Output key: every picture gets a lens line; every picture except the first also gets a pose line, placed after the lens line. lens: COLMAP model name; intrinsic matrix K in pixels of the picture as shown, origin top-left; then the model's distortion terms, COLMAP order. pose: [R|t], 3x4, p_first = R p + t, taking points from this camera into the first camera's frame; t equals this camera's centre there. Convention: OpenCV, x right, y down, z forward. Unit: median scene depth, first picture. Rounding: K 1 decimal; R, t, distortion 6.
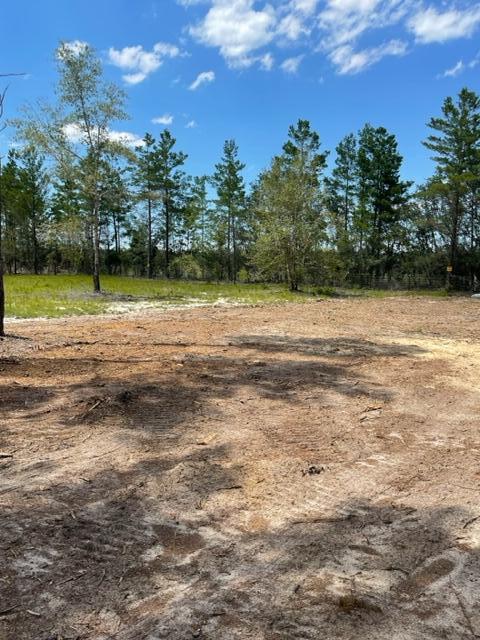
lens RADIAL K [[553.5, 0, 239.7], [0, 553.5, 320.9], [0, 0, 1]] dist [0.057432, 0.007629]
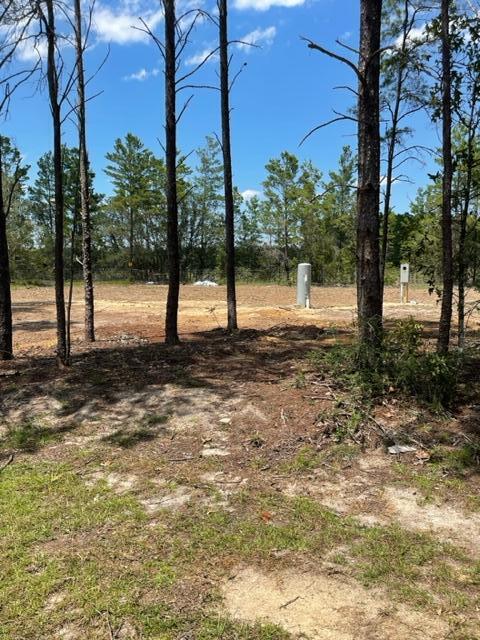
lens RADIAL K [[553.5, 0, 241.2], [0, 553.5, 321.0], [0, 0, 1]] dist [0.057432, 0.007629]
pose [[0.881041, -0.062412, 0.468905, -0.023308], [0.060420, 0.997986, 0.019310, 0.028348], [-0.469166, 0.011318, 0.883038, -0.254014]]
